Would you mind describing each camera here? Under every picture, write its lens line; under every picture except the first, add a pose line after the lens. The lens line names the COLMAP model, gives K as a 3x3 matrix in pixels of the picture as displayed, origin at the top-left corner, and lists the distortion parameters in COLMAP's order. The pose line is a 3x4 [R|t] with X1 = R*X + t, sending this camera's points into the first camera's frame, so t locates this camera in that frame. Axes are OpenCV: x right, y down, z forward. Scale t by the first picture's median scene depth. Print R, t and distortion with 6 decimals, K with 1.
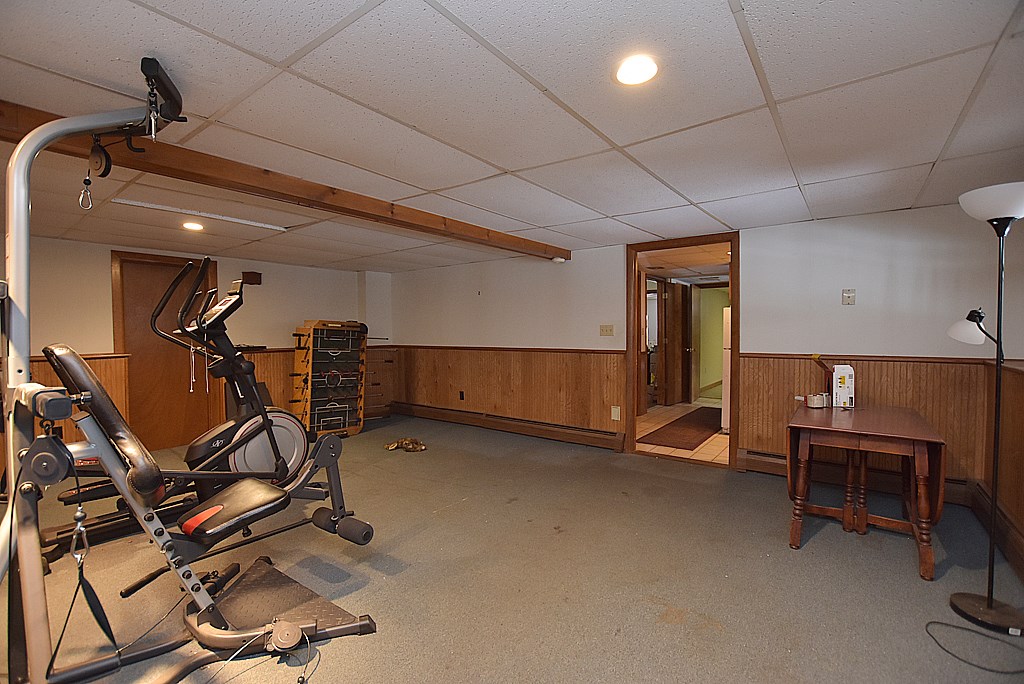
lens RADIAL K [[452.2, 0, 509.9], [0, 452.2, 343.0], [0, 0, 1]] dist [-0.028631, 0.002481]
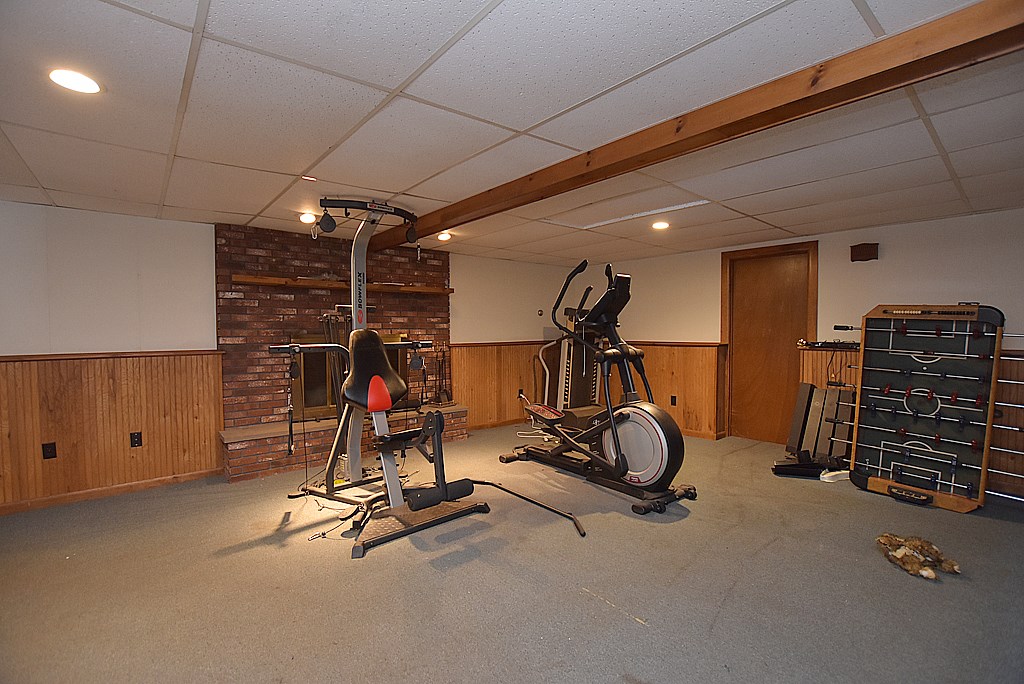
lens RADIAL K [[452.2, 0, 508.9], [0, 452.2, 339.8], [0, 0, 1]] dist [-0.028631, 0.002481]
pose [[-0.220666, 0.029048, -0.974917, 0.307623], [-0.023796, 0.999099, 0.035155, -0.010951], [0.975059, 0.030957, -0.219776, 0.632388]]
